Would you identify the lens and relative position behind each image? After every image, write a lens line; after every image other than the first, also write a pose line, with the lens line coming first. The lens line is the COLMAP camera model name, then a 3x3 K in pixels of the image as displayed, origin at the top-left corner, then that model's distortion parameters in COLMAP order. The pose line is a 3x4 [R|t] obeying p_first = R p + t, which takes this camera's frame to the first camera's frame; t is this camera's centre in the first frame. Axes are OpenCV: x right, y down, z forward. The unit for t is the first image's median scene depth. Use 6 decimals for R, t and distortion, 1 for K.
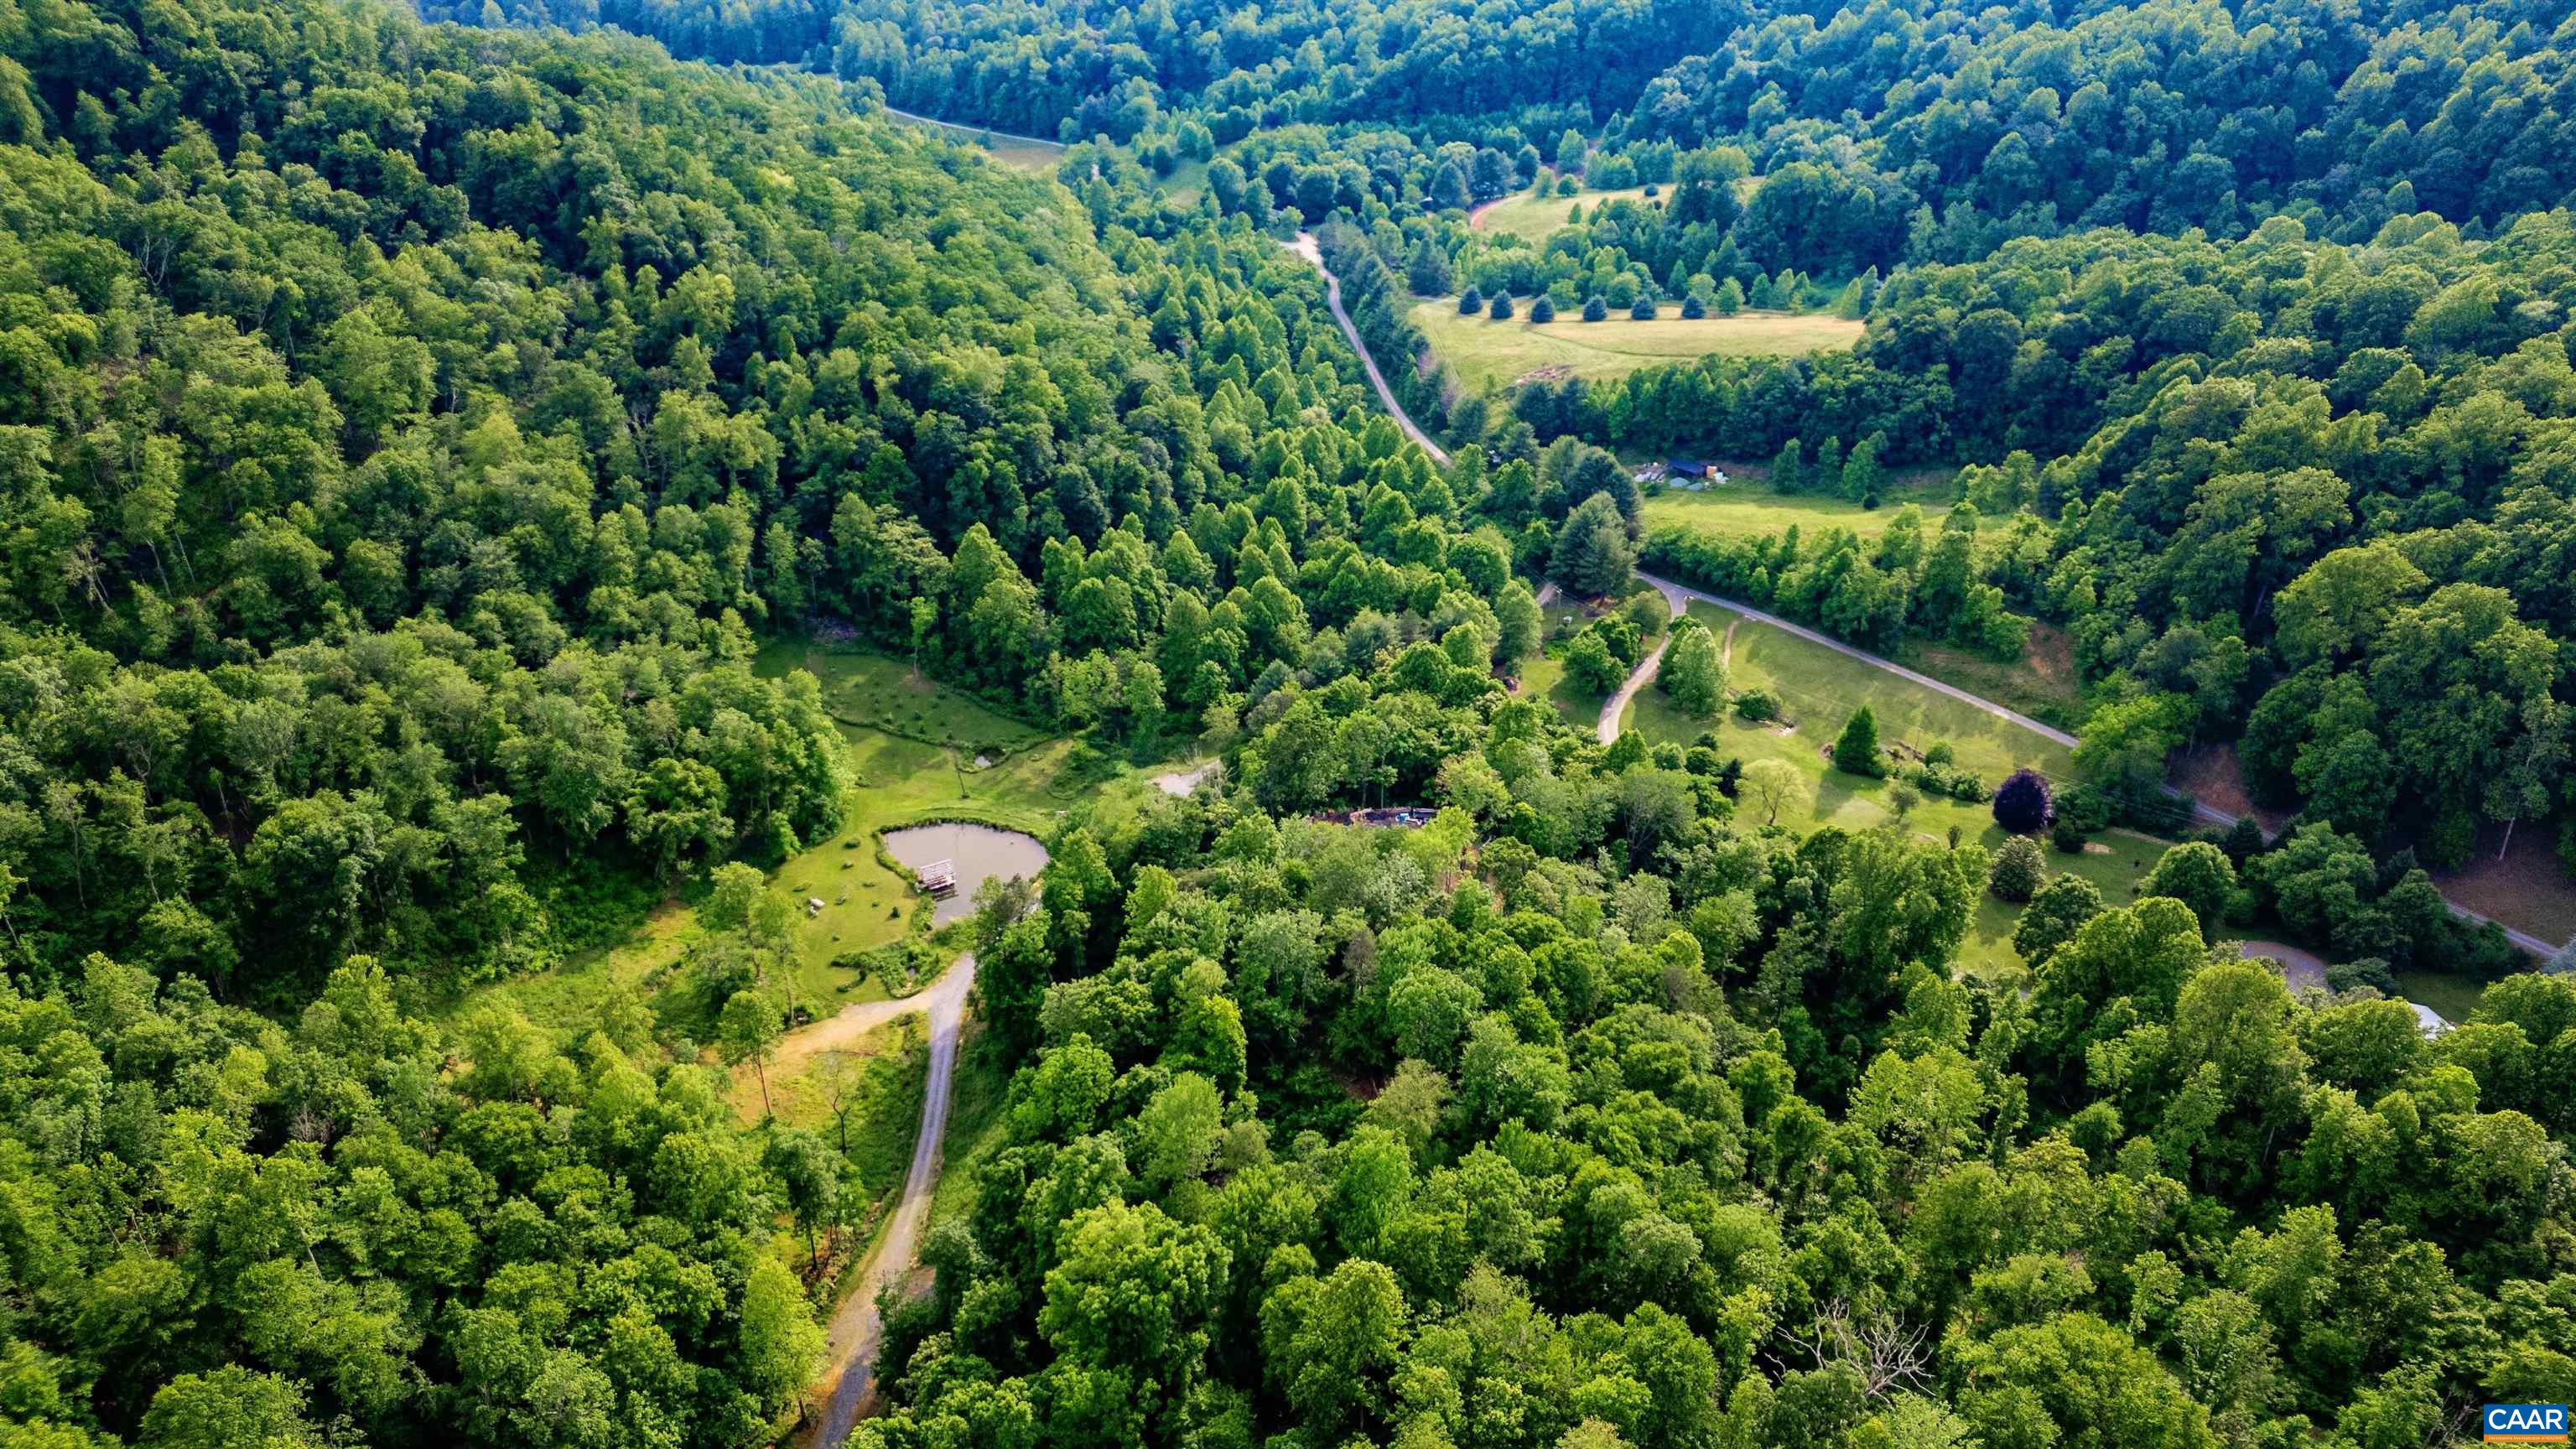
lens RADIAL K [[1793.5, 0, 1277.6], [0, 1793.5, 725.8], [0, 0, 1]] dist [0.089111, -0.100427]
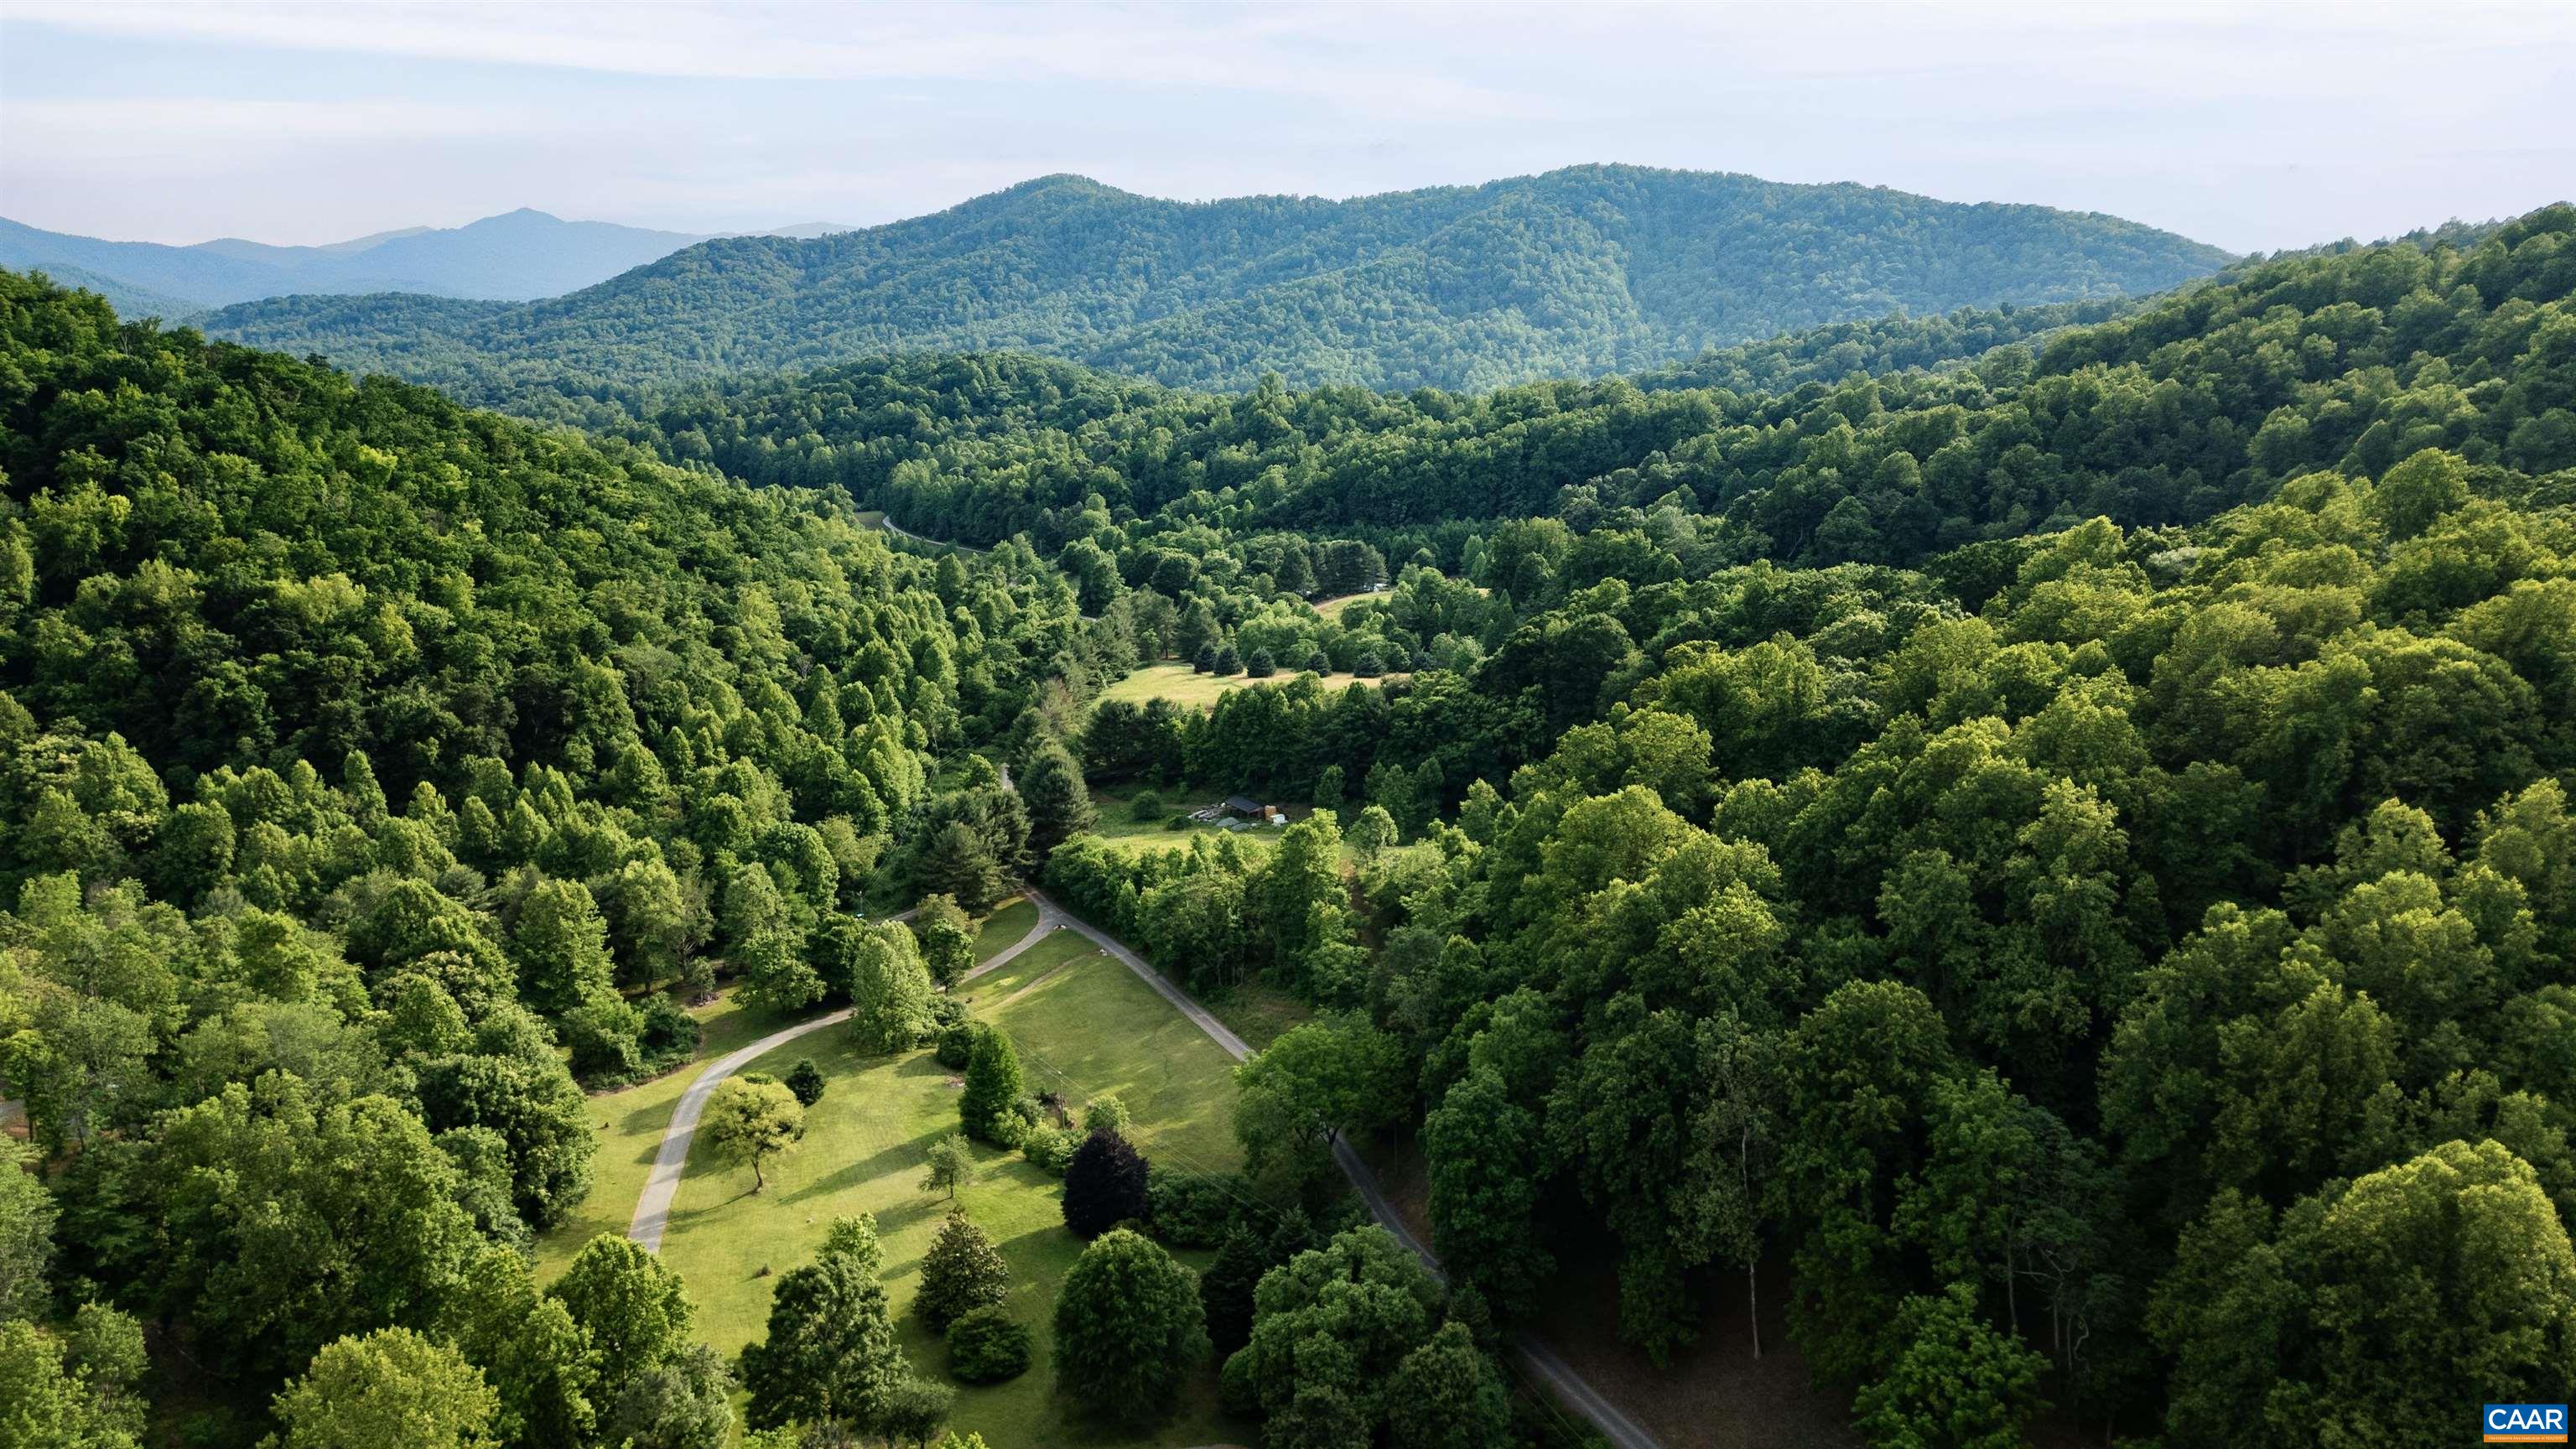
lens RADIAL K [[1793.5, 0, 1277.6], [0, 1793.5, 725.8], [0, 0, 1]] dist [0.089111, -0.100427]
pose [[0.976335, 0.063529, -0.206720, 0.233541], [-0.122425, 0.950329, -0.286157, 0.023562], [0.178273, 0.304693, 0.935618, 0.165498]]
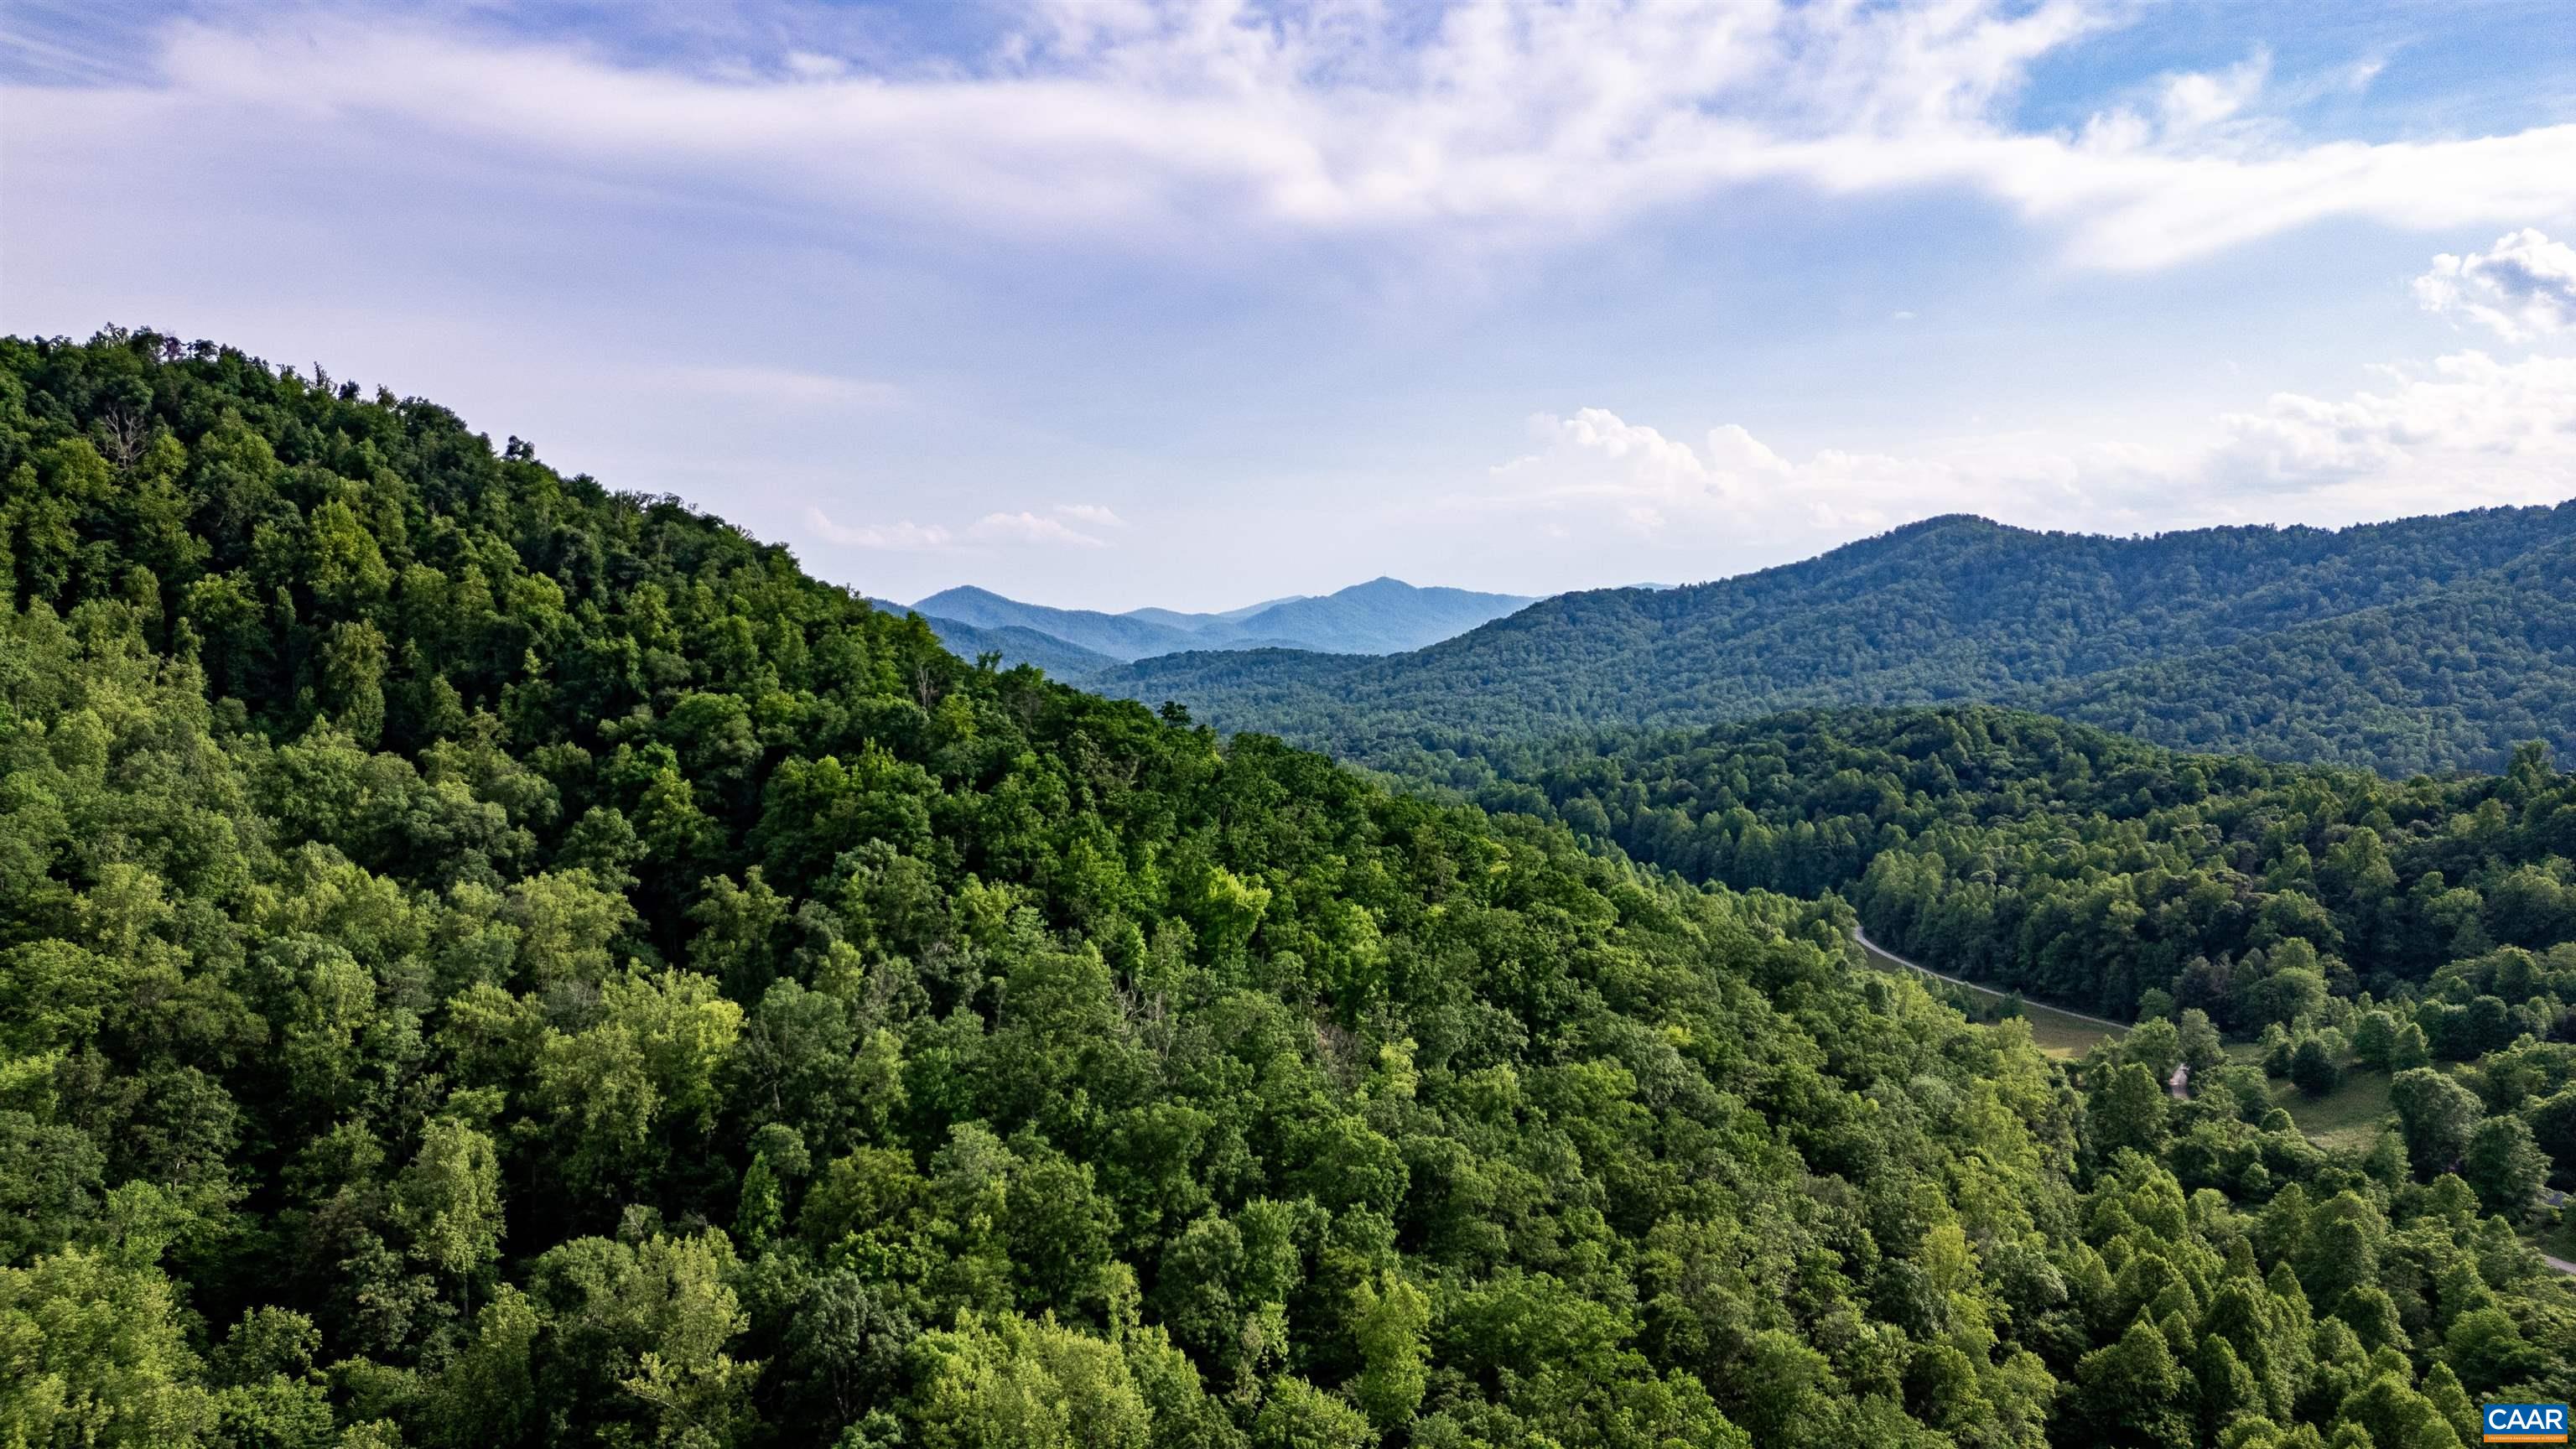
lens RADIAL K [[1793.5, 0, 1277.6], [0, 1793.5, 725.8], [0, 0, 1]] dist [0.089111, -0.100427]
pose [[0.793572, 0.039605, -0.607187, 0.016208], [-0.322332, 0.873726, -0.364286, -0.105312], [0.516087, 0.484803, 0.706130, 0.407407]]
